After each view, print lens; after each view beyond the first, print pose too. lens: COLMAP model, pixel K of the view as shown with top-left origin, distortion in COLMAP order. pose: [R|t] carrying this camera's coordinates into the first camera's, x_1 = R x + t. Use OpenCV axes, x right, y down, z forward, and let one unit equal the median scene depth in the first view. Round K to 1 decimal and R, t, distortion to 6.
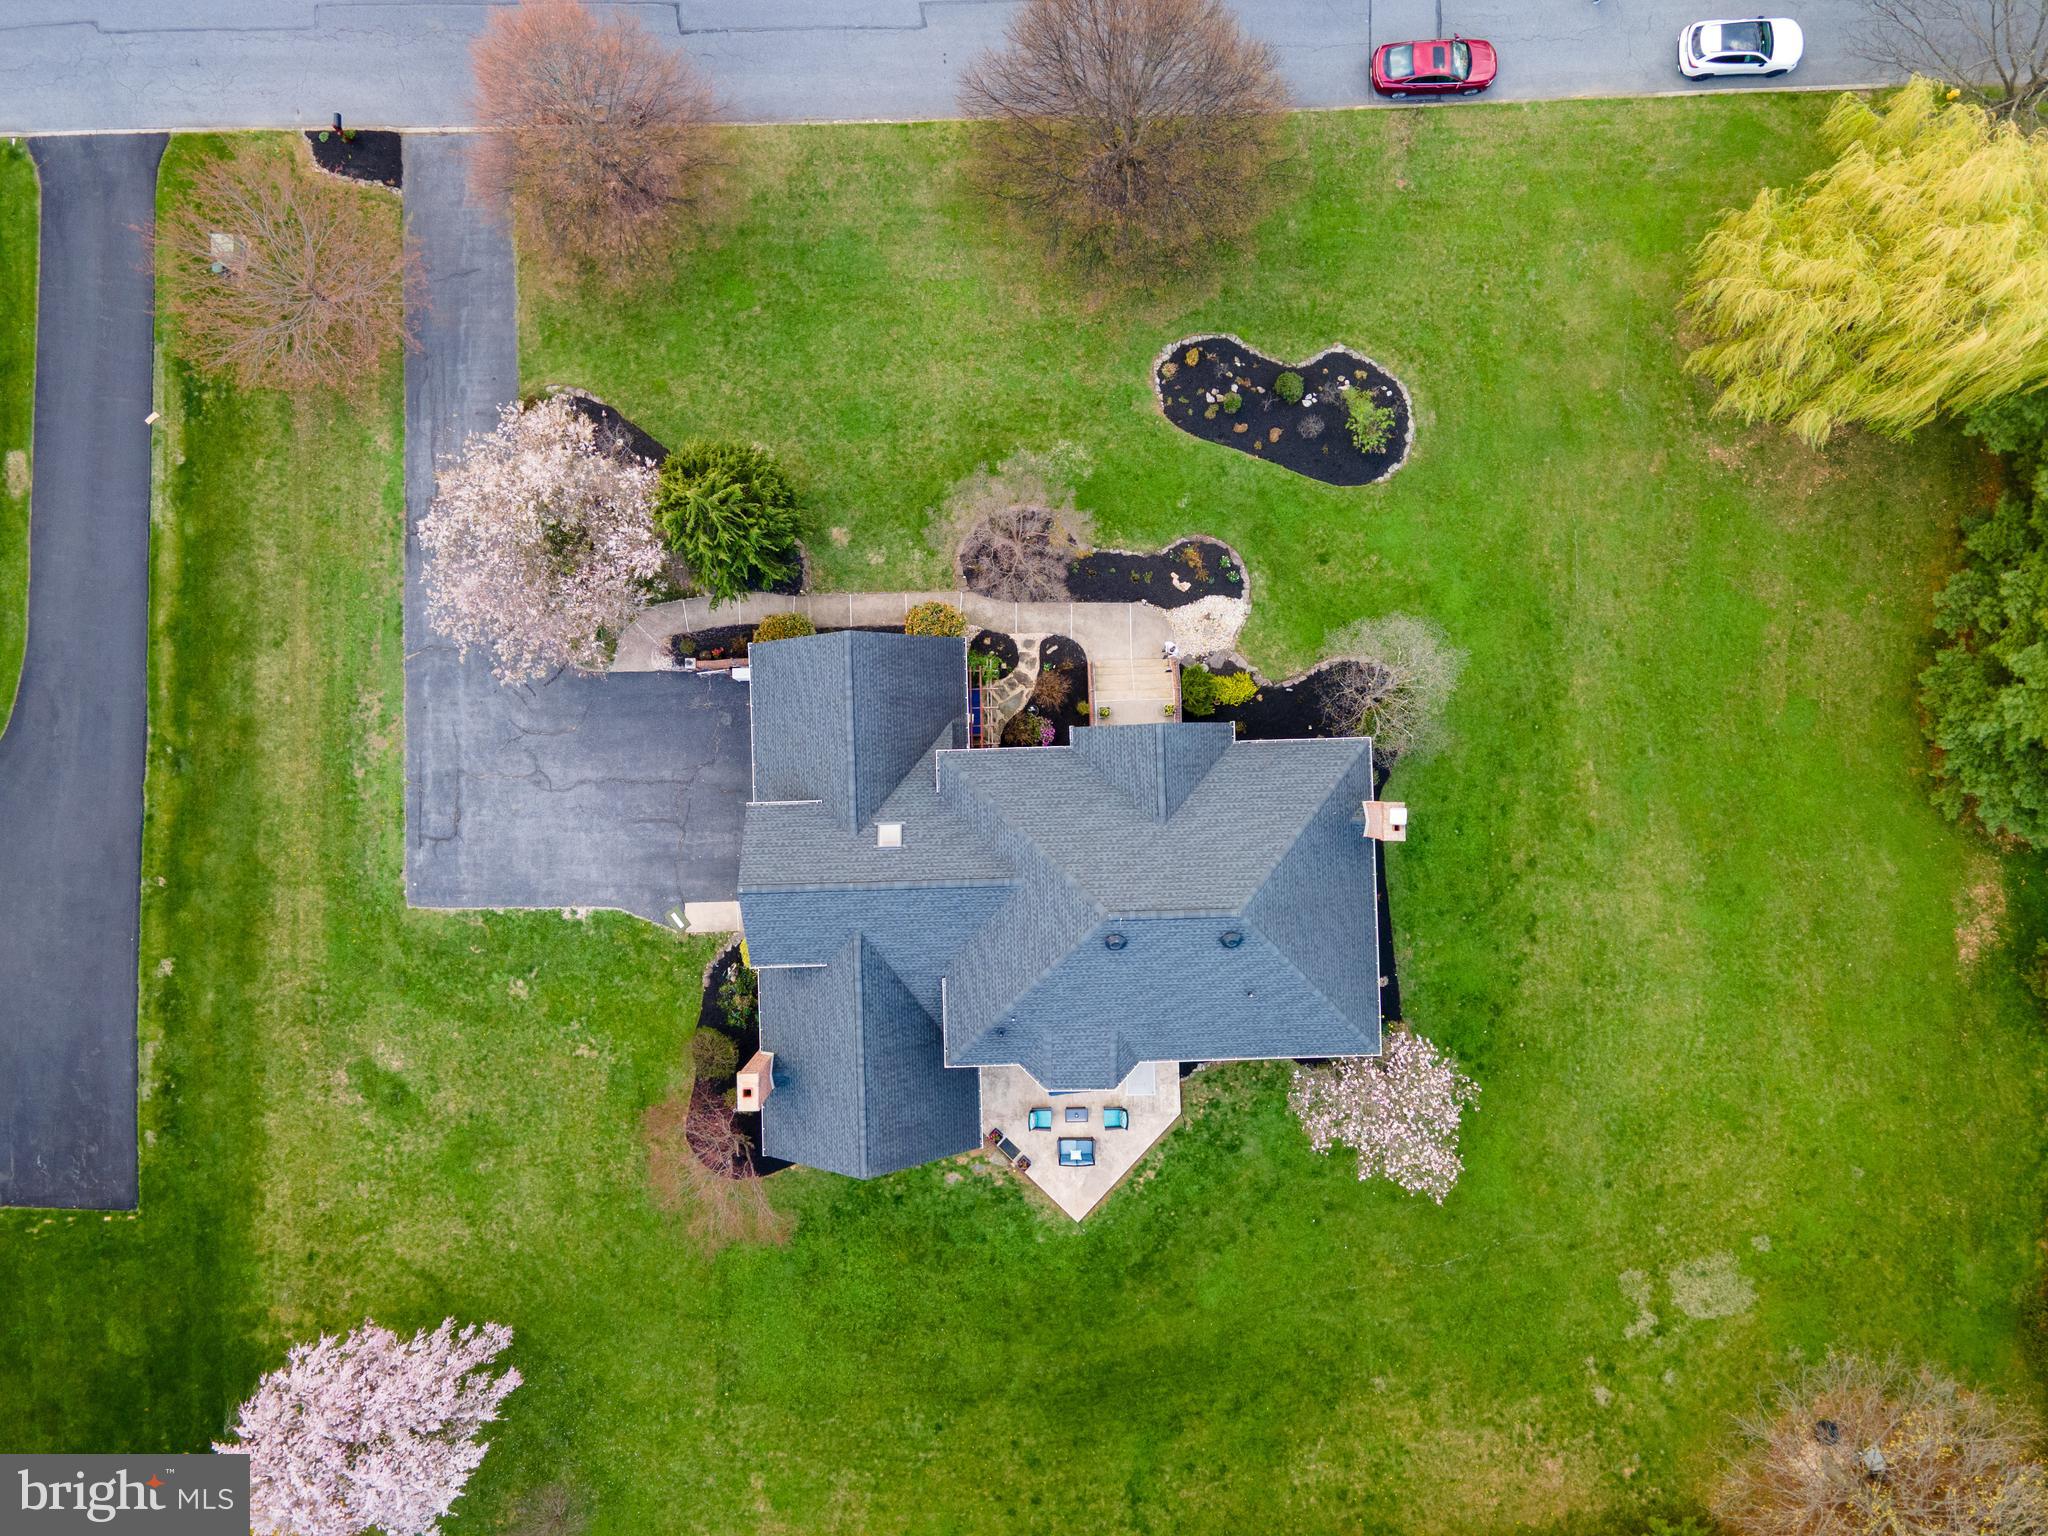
lens RADIAL K [[1492.7, 0, 1004.5], [0, 1492.7, 775.9], [0, 0, 1]] dist [0.029733, -0.003321]
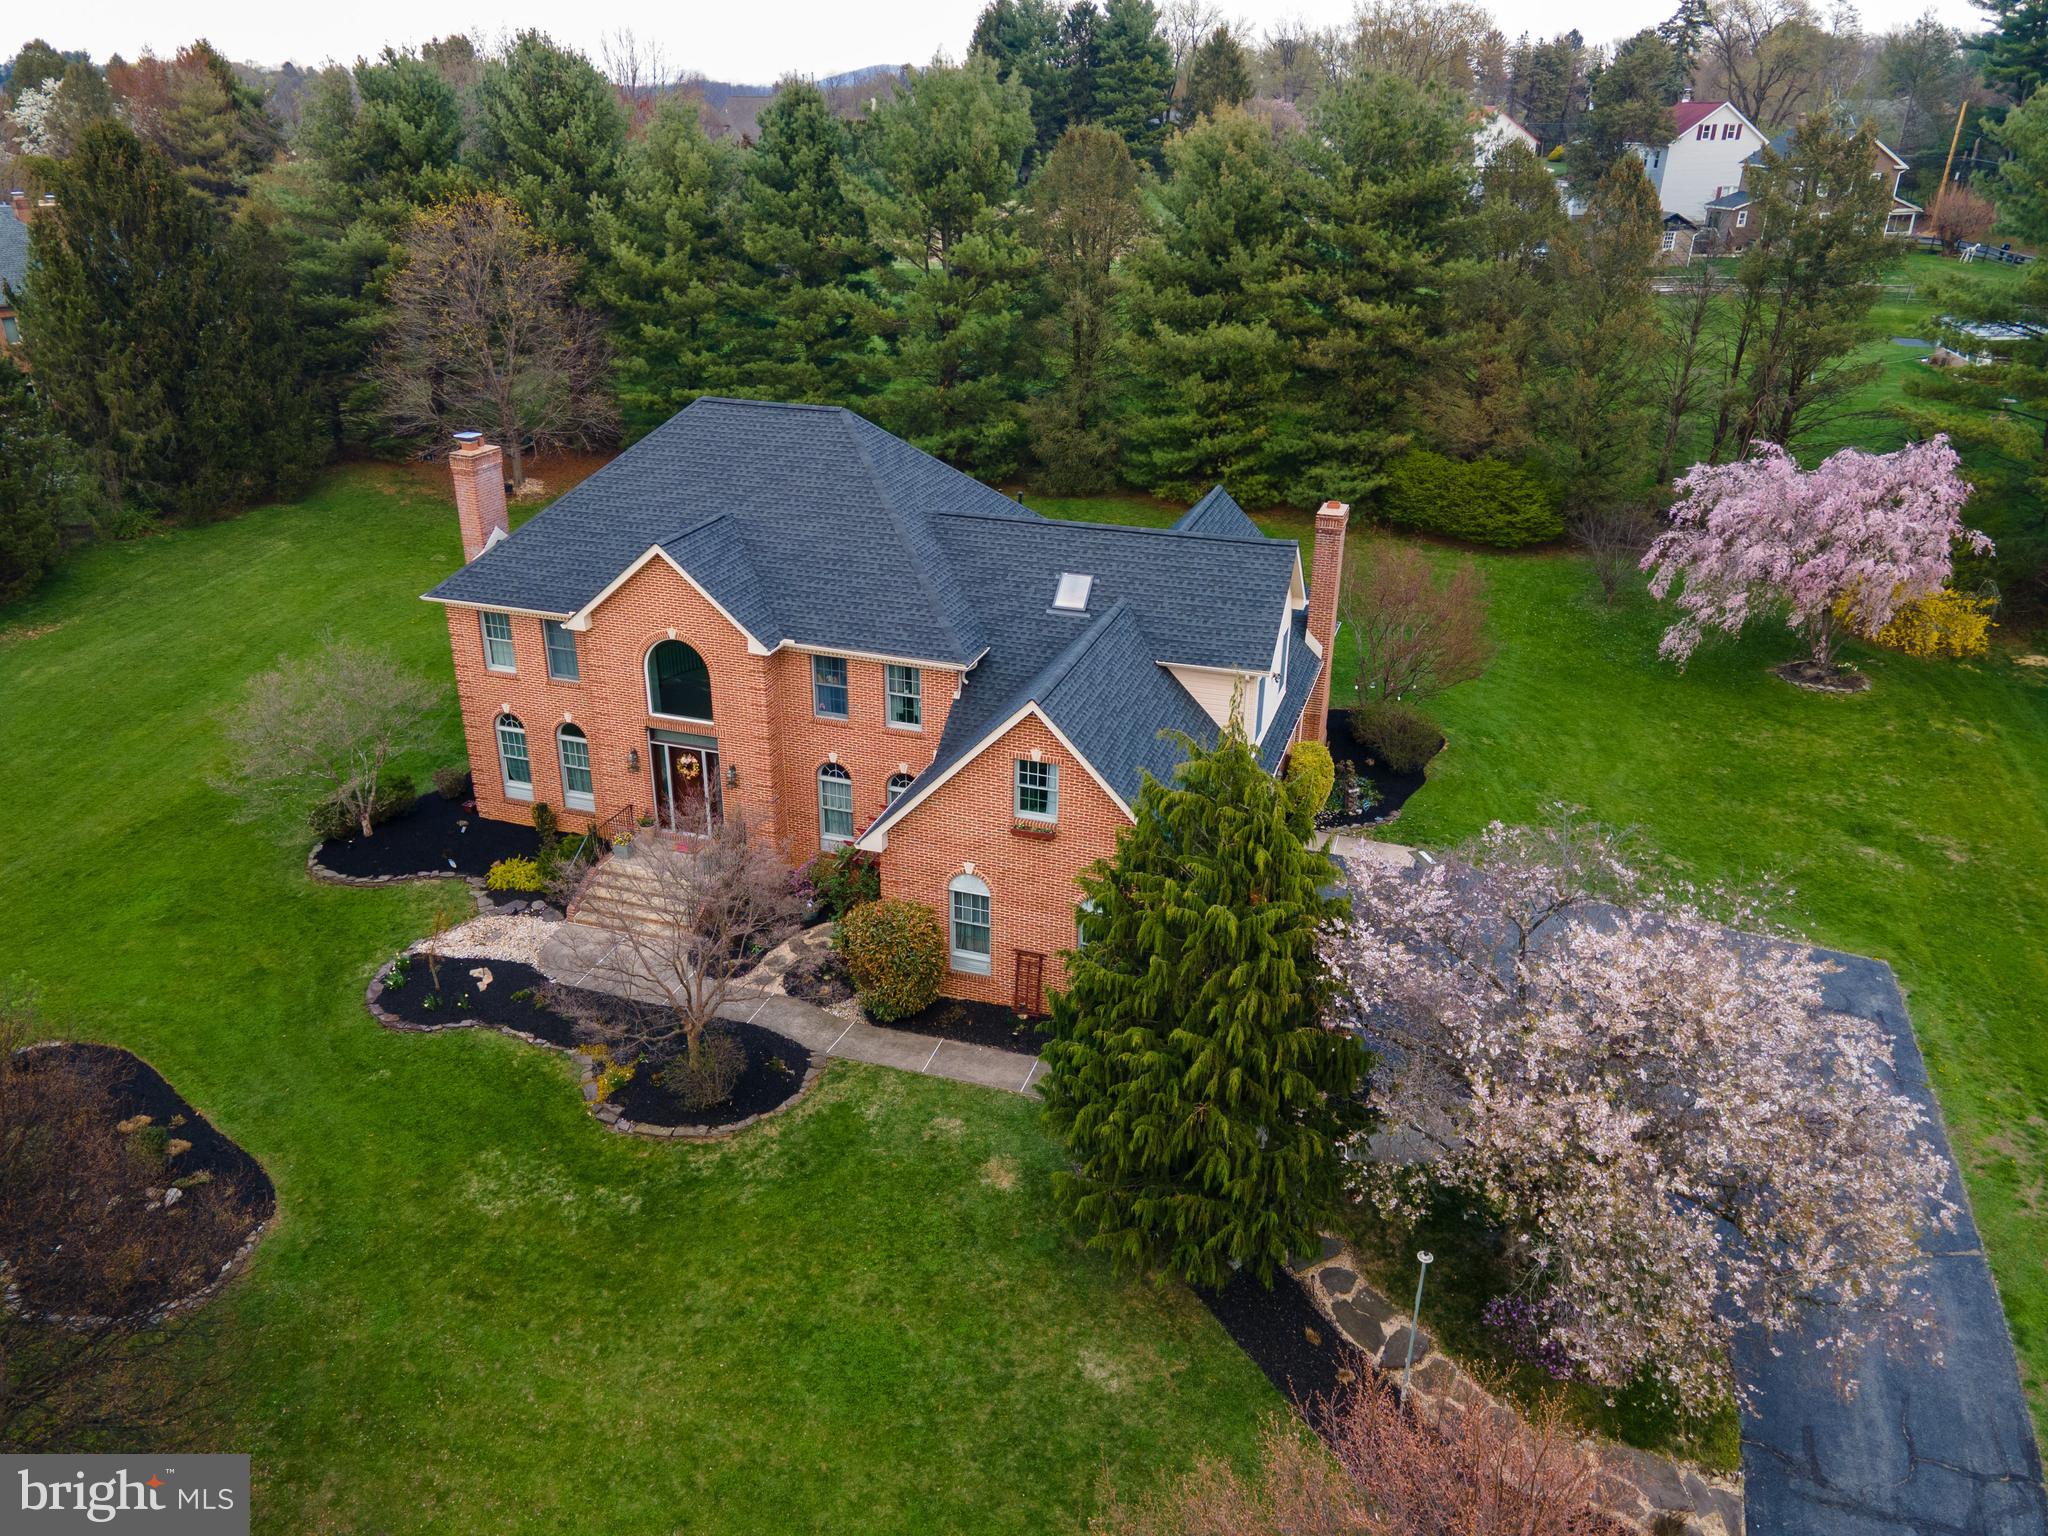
lens RADIAL K [[1490.8, 0, 1024.0], [0, 1490.8, 768.0], [0, 0, 1]] dist [0.024992, 0.001811]
pose [[-0.939792, -0.149299, 0.307411, -0.249942], [0.341420, -0.370753, 0.863698, -0.534755], [-0.014976, 0.916653, 0.399404, 0.694501]]
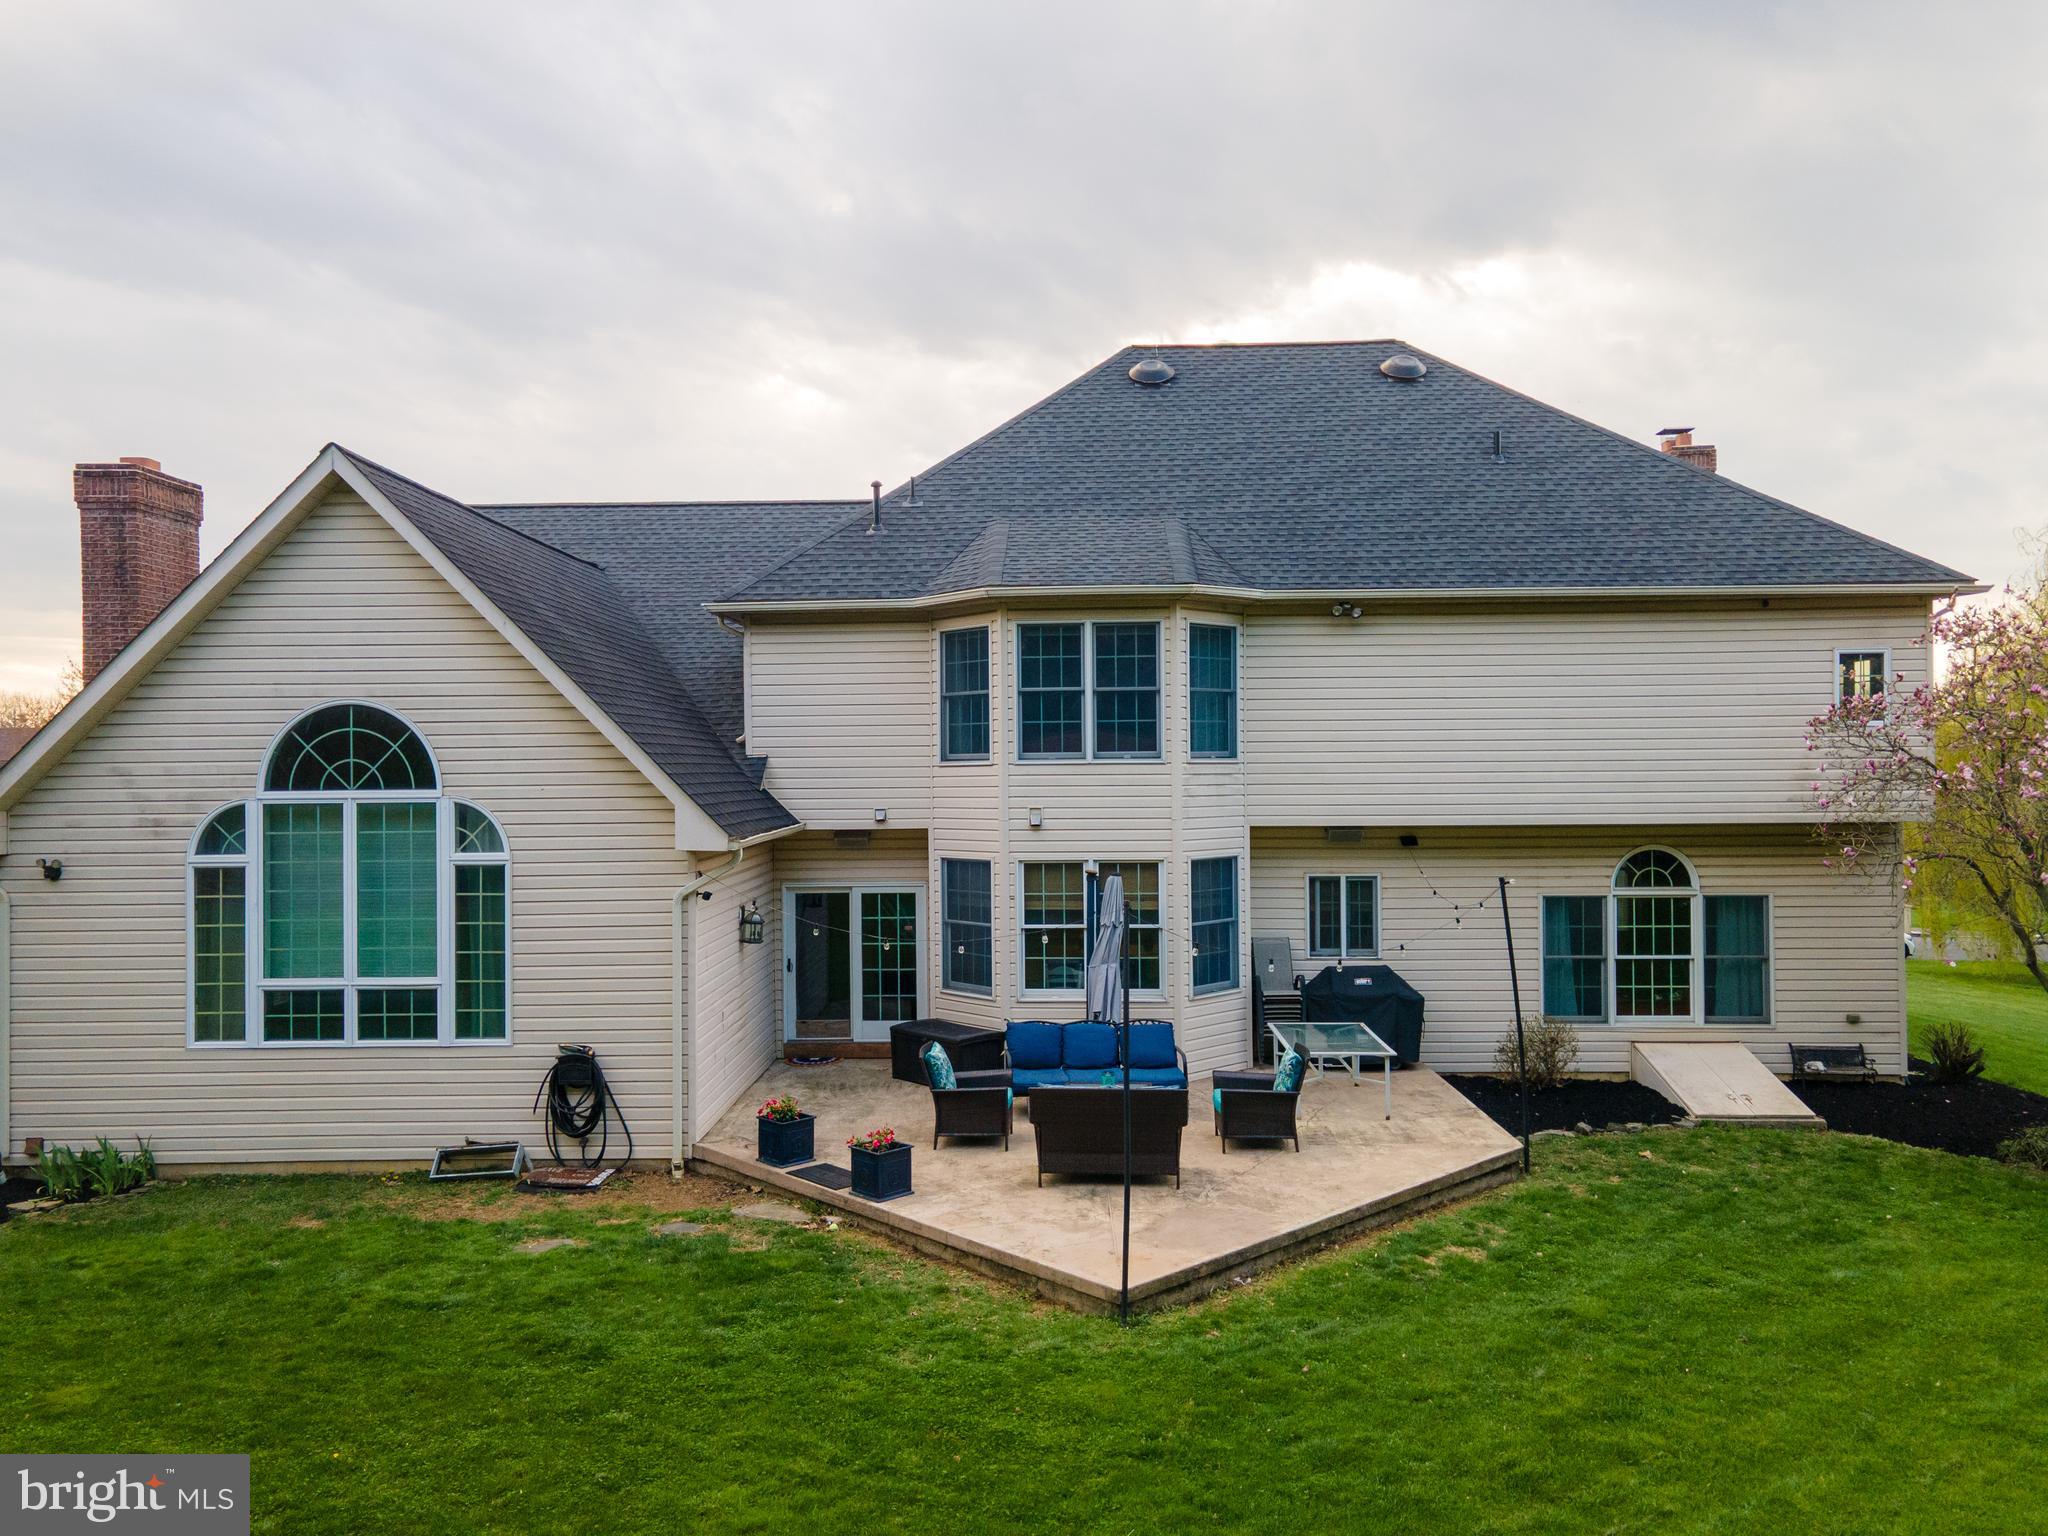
lens RADIAL K [[1476.4, 0, 1010.9], [0, 1476.4, 763.7], [0, 0, 1]] dist [0.038798, 0.003751]
pose [[0.997602, -0.009427, -0.068570, 0.048124], [-0.068478, 0.009763, -0.997605, 0.477078], [0.010074, 0.999908, 0.009094, 0.923013]]
